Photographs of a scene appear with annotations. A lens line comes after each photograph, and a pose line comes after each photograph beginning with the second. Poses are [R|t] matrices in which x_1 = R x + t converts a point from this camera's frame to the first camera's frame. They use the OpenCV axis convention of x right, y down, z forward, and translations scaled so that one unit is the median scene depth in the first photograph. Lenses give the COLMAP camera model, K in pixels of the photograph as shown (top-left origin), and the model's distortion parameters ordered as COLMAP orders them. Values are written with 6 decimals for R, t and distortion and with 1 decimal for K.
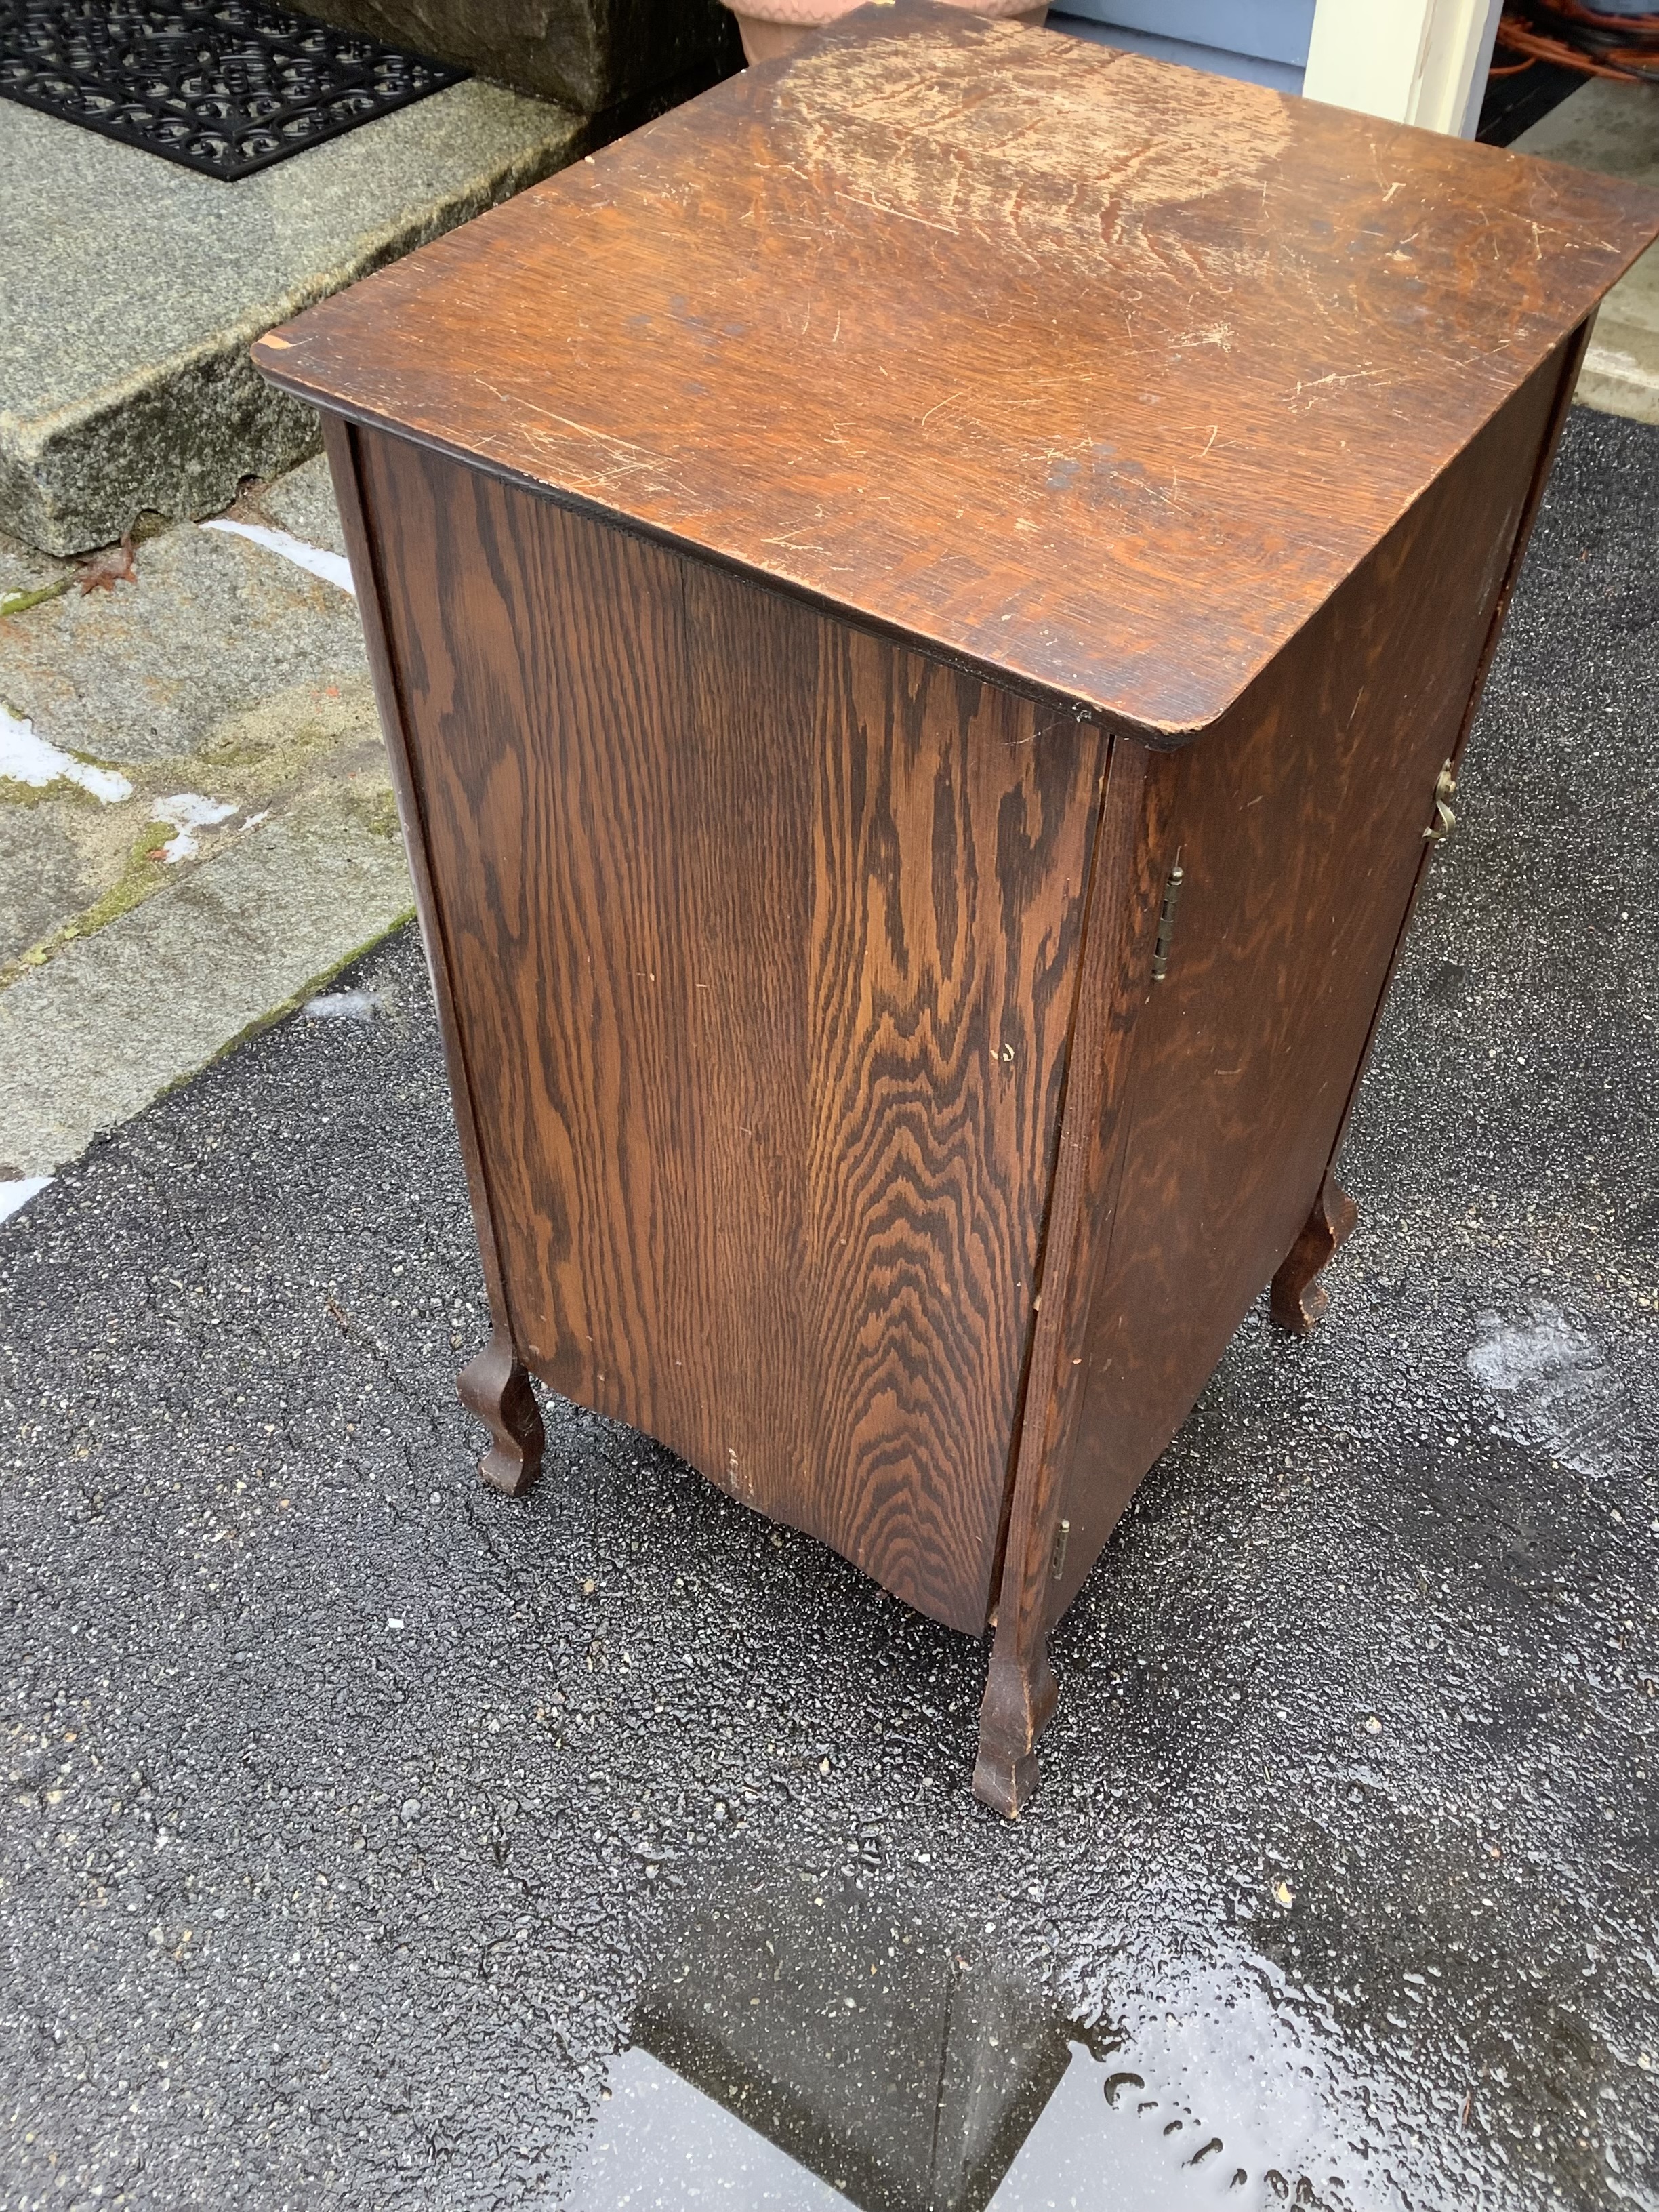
lens RADIAL K [[2006.6, 0, 839.5], [0, 2006.6, 1107.3], [0, 0, 1]] dist [0.050609, -0.100358]
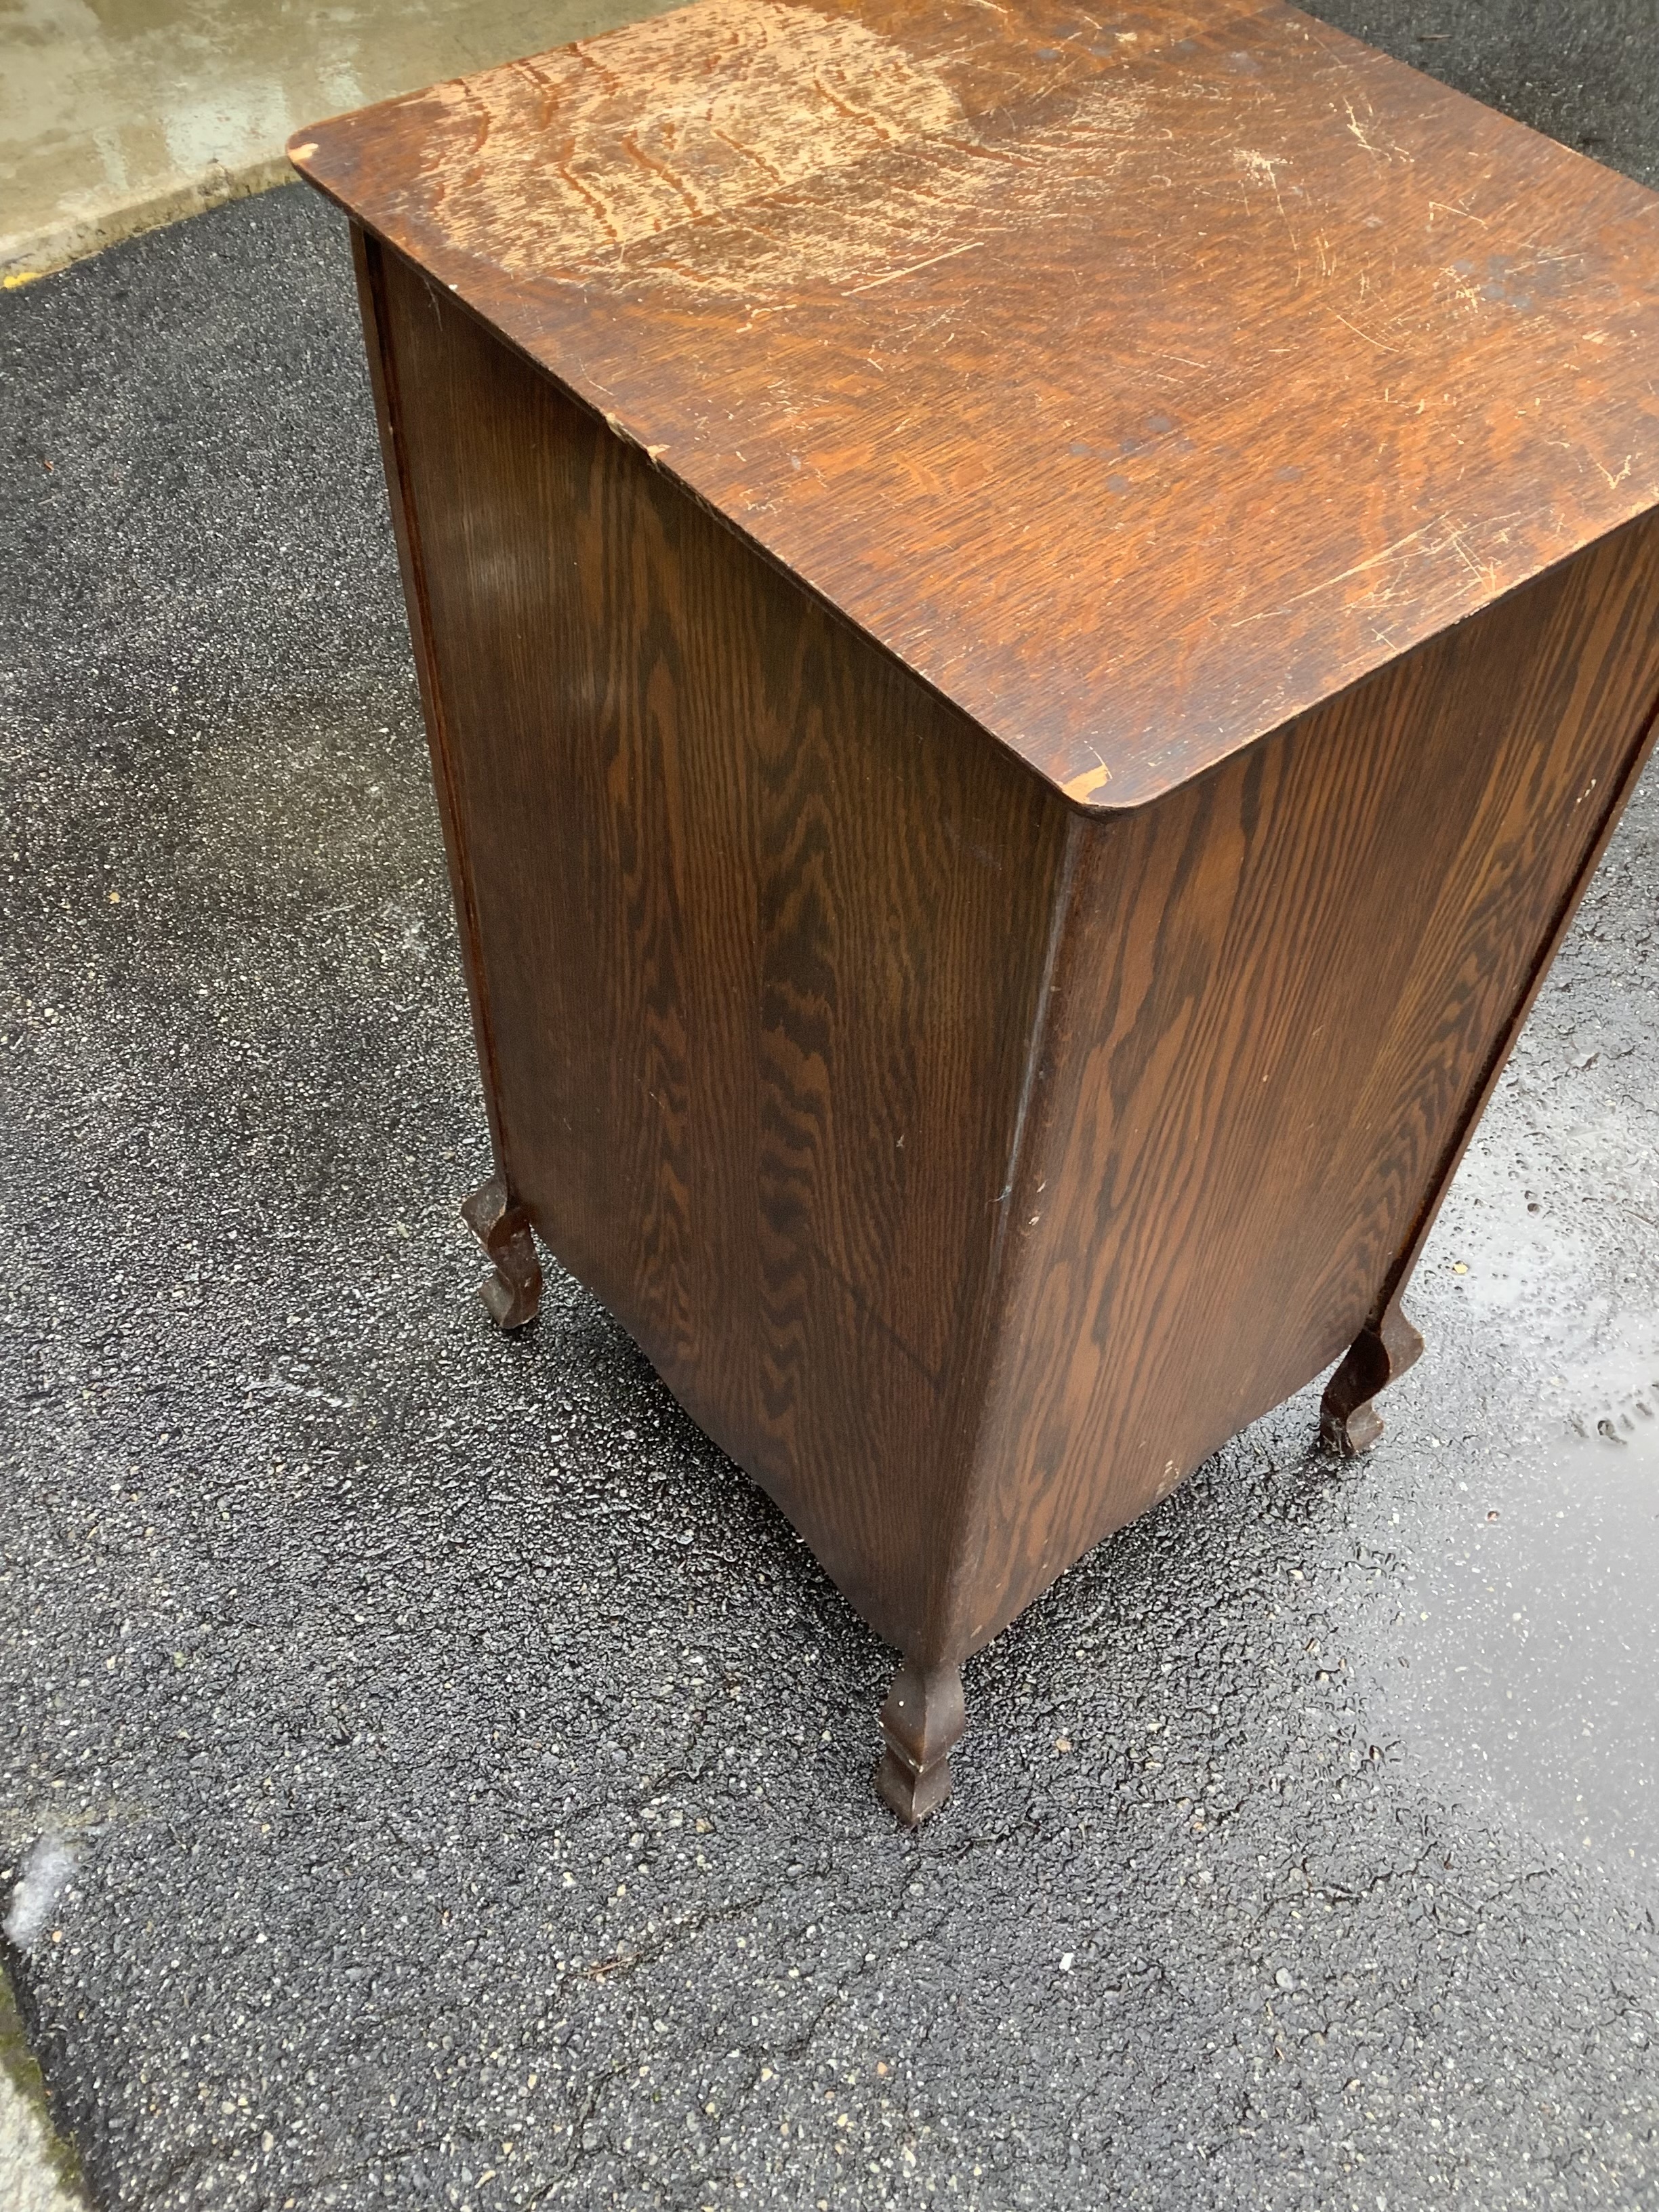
lens RADIAL K [[2006.6, 0, 860.9], [0, 2006.6, 1105.0], [0, 0, 1]] dist [0.050609, -0.100358]
pose [[0.283413, -0.753811, 0.592829, -0.491925], [0.686648, 0.591052, 0.423287, -0.402848], [-0.669472, 0.287099, 0.685114, 0.354699]]
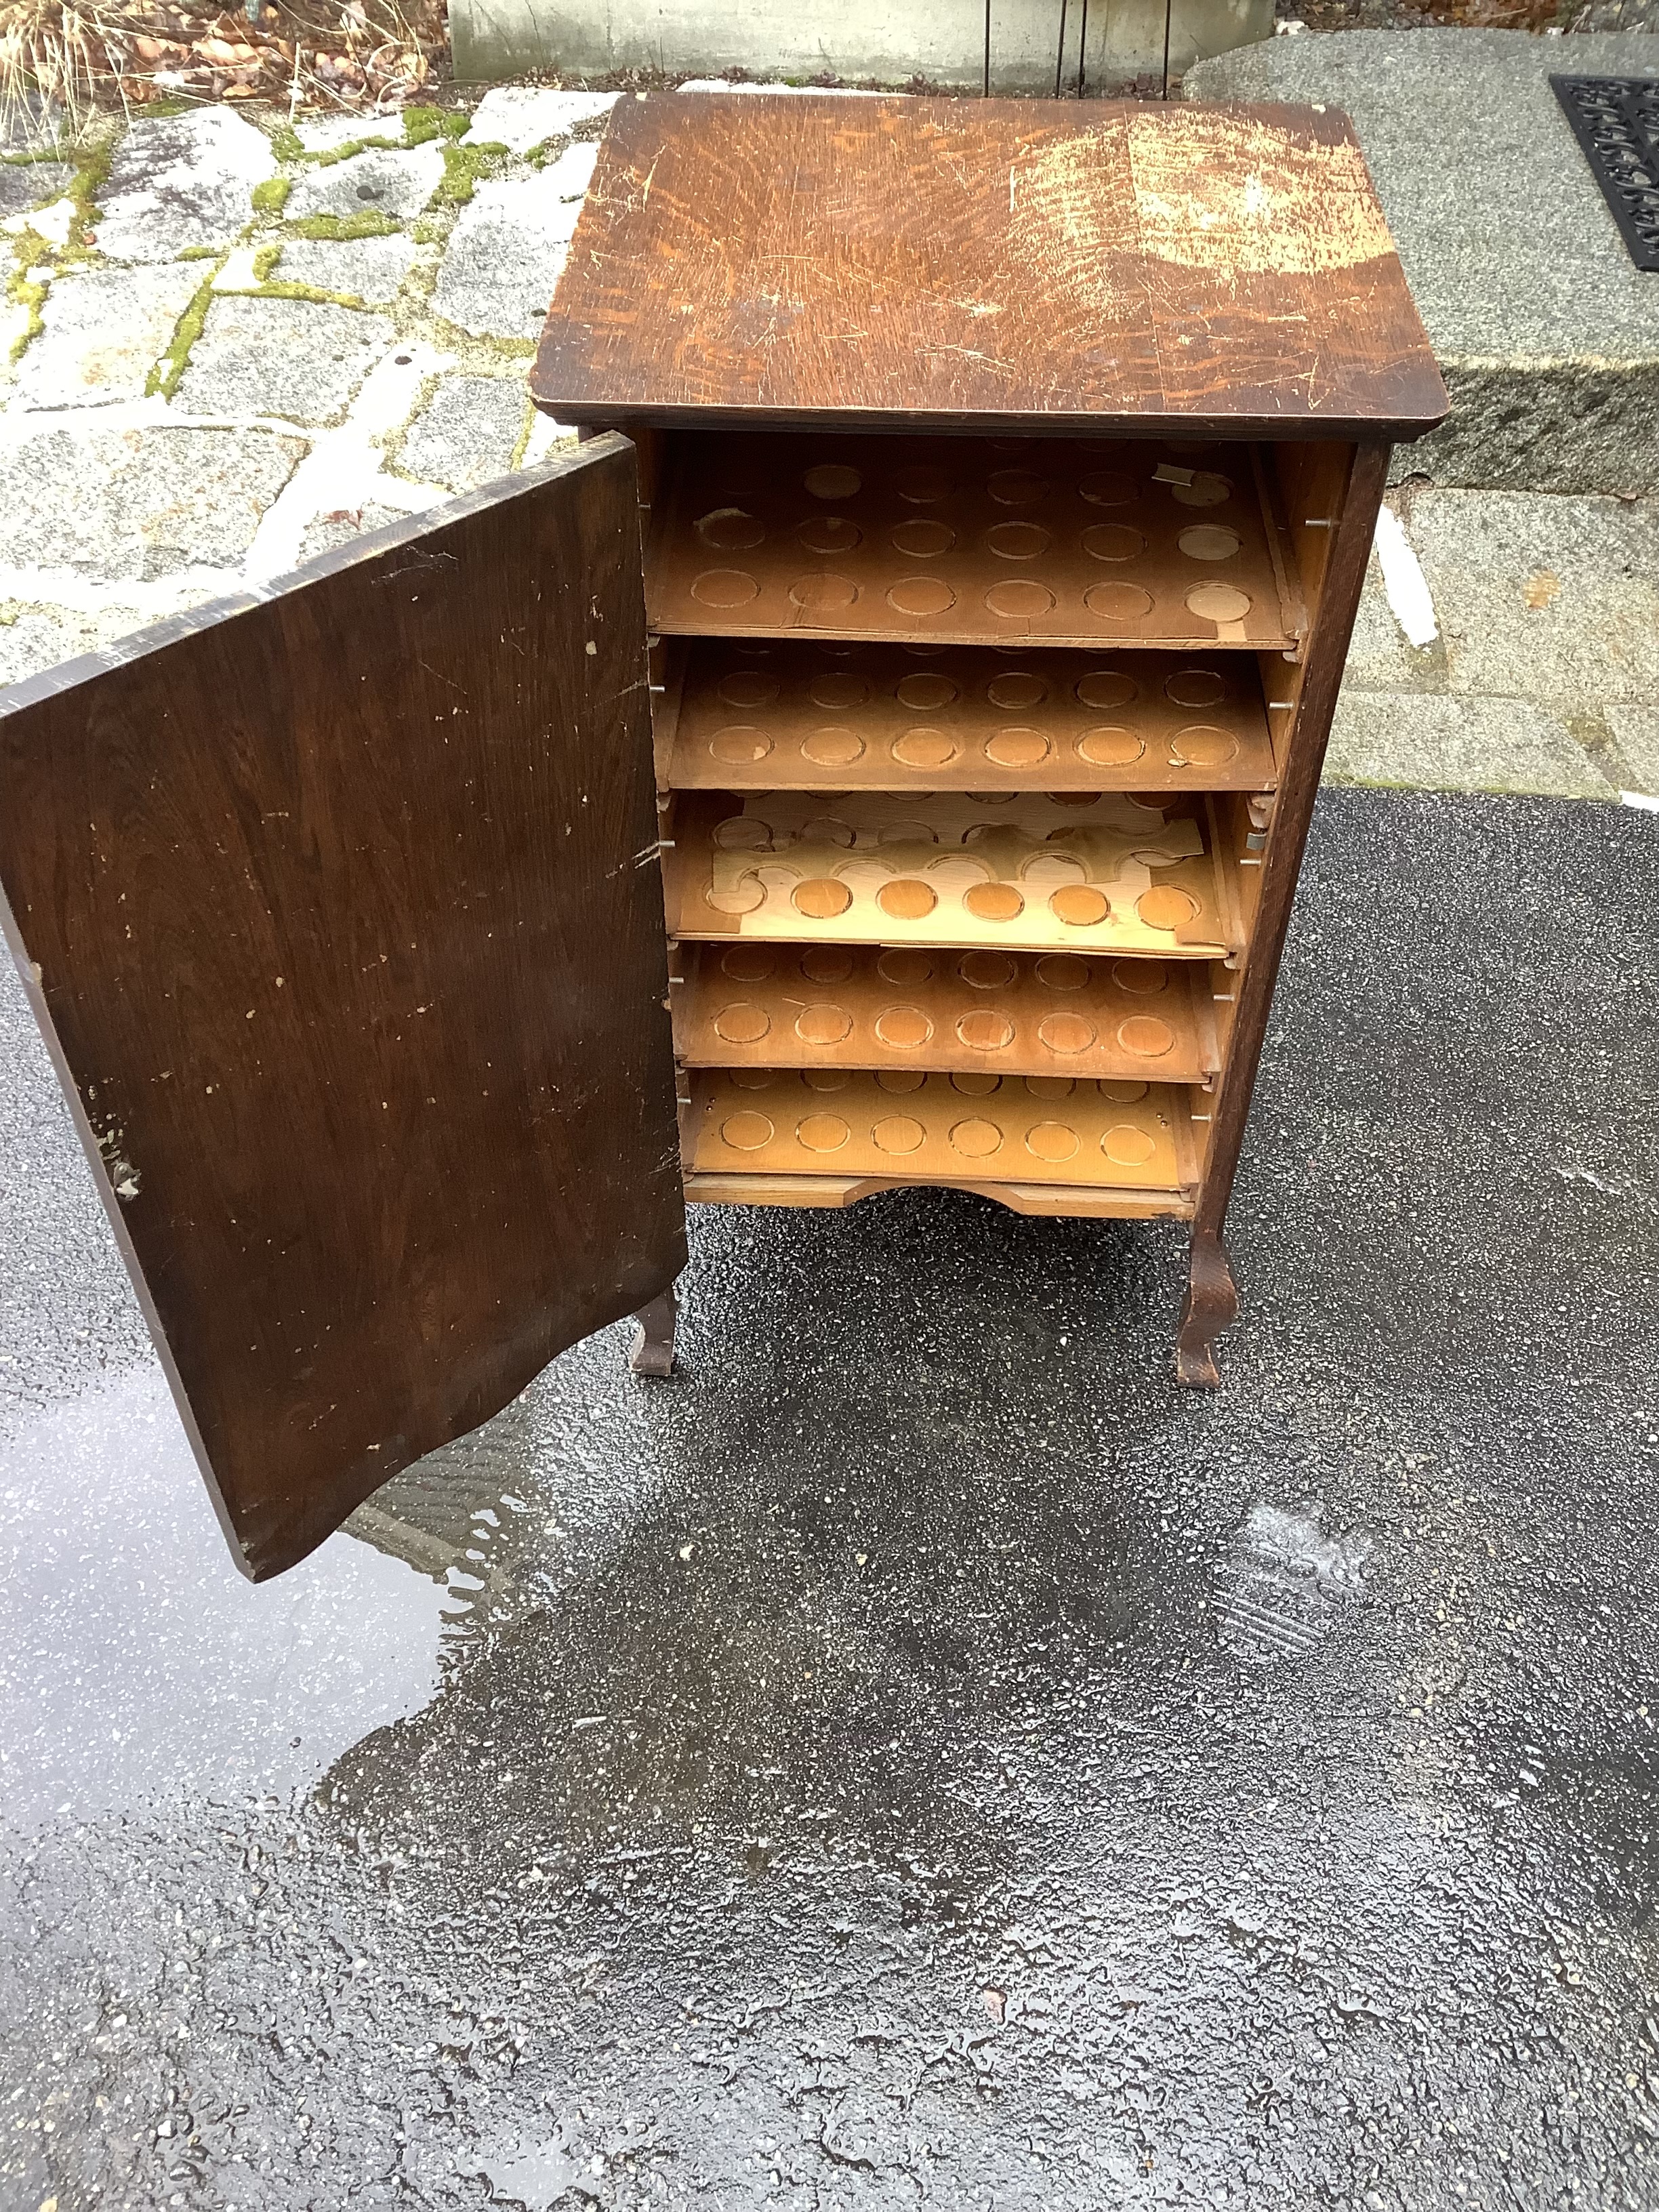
lens RADIAL K [[2006.6, 0, 838.0], [0, 2006.6, 1091.7], [0, 0, 1]] dist [0.050609, -0.100358]
pose [[0.529976, 0.603266, -0.595983, 0.774018], [-0.628688, 0.751158, 0.201278, -0.123729], [0.569102, 0.268015, 0.777362, 0.008181]]
